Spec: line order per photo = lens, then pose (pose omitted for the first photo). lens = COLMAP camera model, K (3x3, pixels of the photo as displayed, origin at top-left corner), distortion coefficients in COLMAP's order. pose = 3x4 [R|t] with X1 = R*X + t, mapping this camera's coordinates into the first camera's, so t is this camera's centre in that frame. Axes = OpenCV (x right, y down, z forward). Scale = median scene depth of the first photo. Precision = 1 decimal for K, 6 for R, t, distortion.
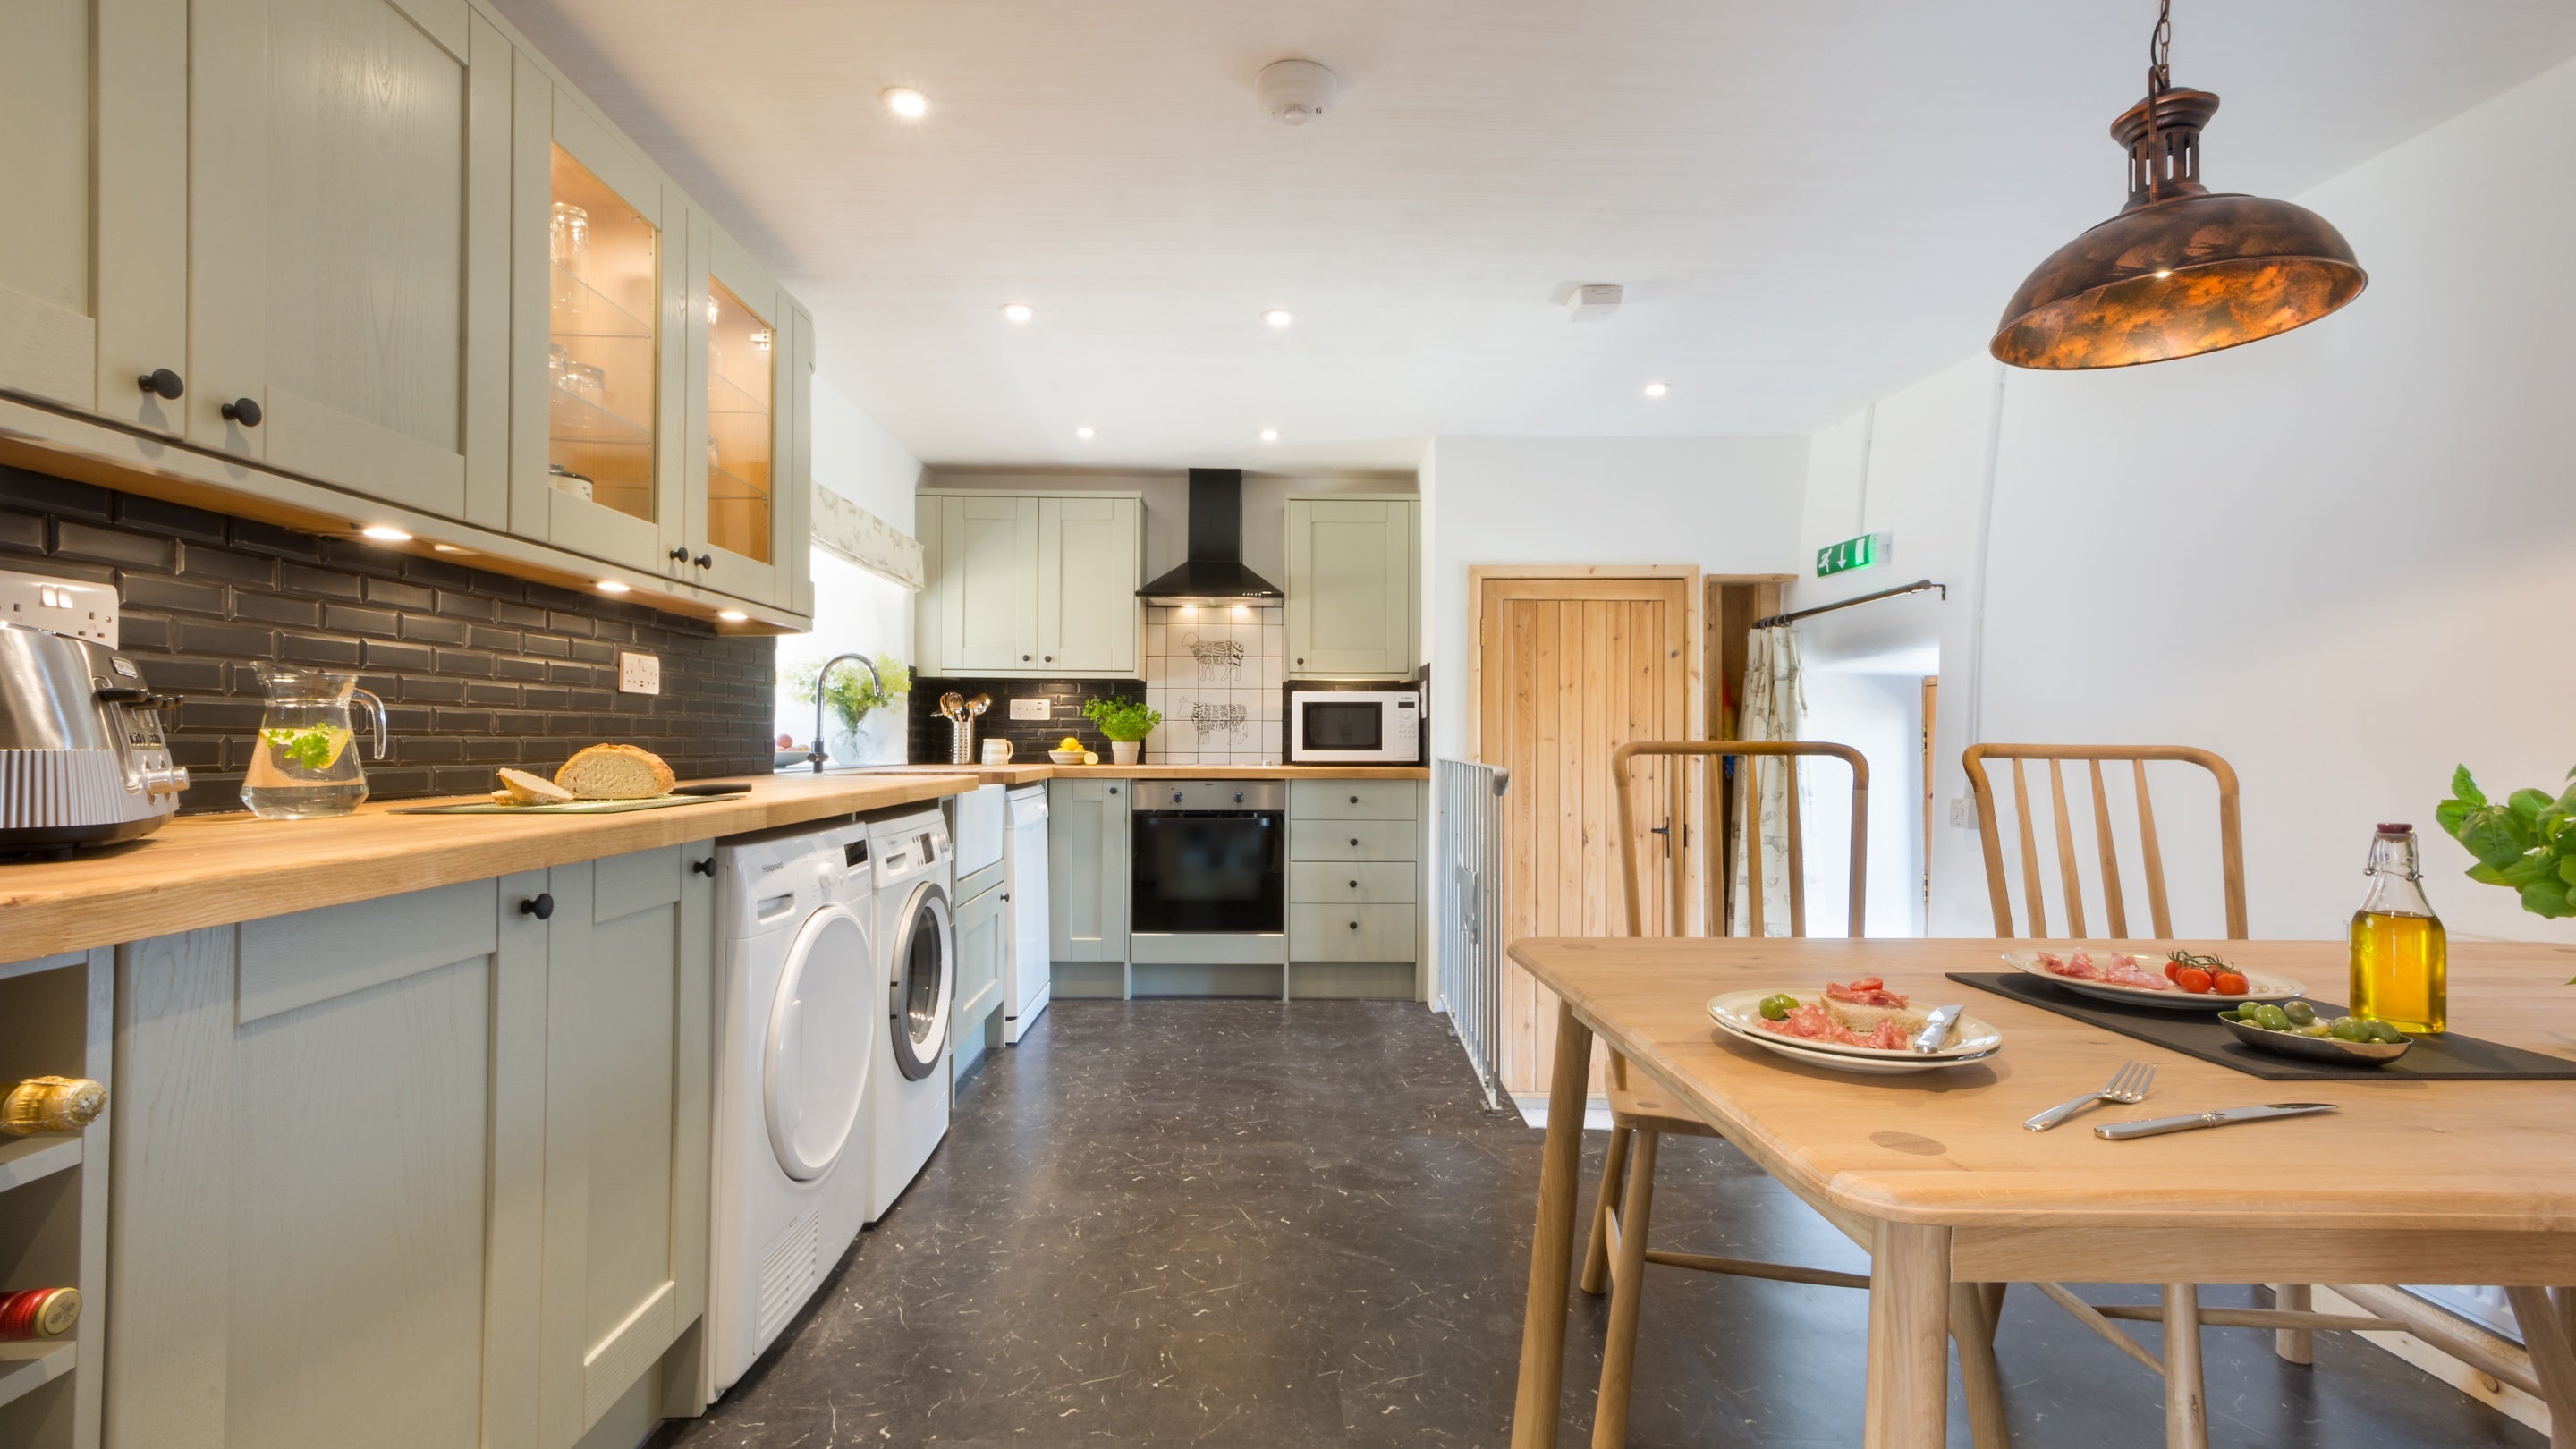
lens RADIAL K [[1121.6, 0, 1286.2], [0, 1121.6, 718.8], [0, 0, 1]] dist [0.012432, -0.000097]
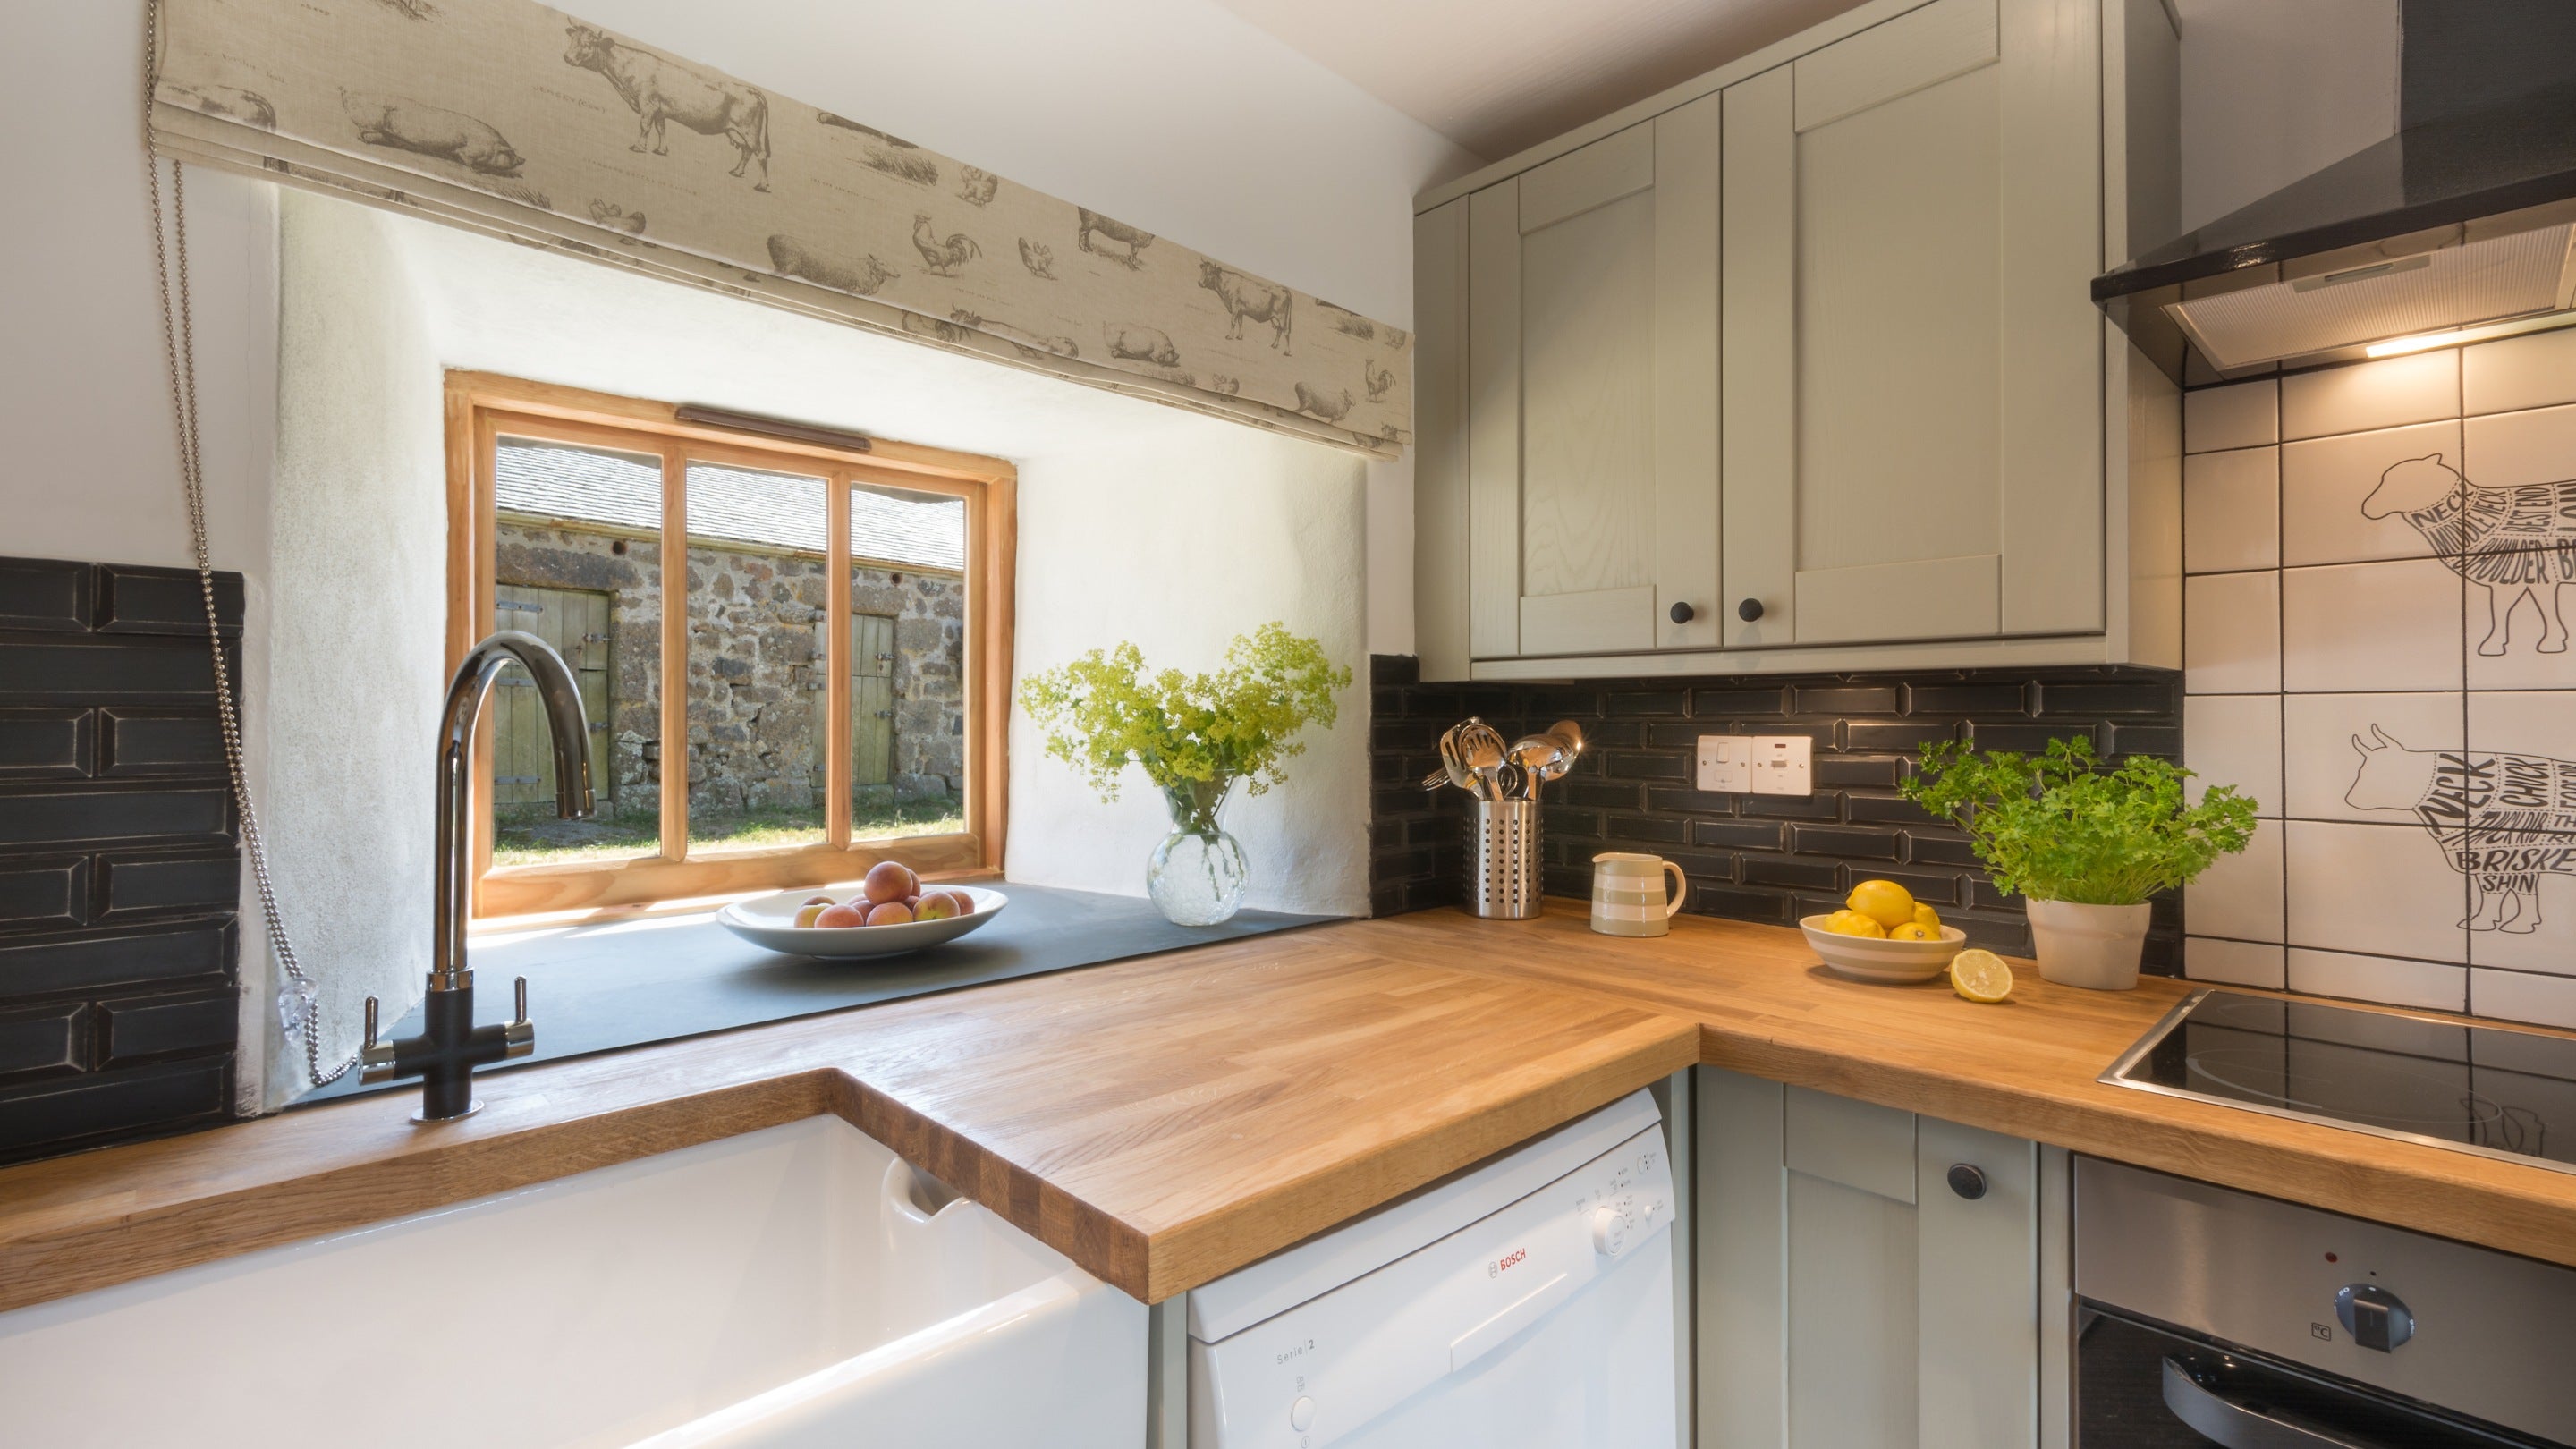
lens RADIAL K [[1121.6, 0, 1294.6], [0, 1121.6, 697.1], [0, 0, 1]] dist [0.012432, -0.000097]
pose [[0.673146, -0.010815, -0.739431, -0.070996], [0.011109, 0.999928, -0.004512, -0.029517], [0.739426, -0.005177, 0.673217, 0.690002]]
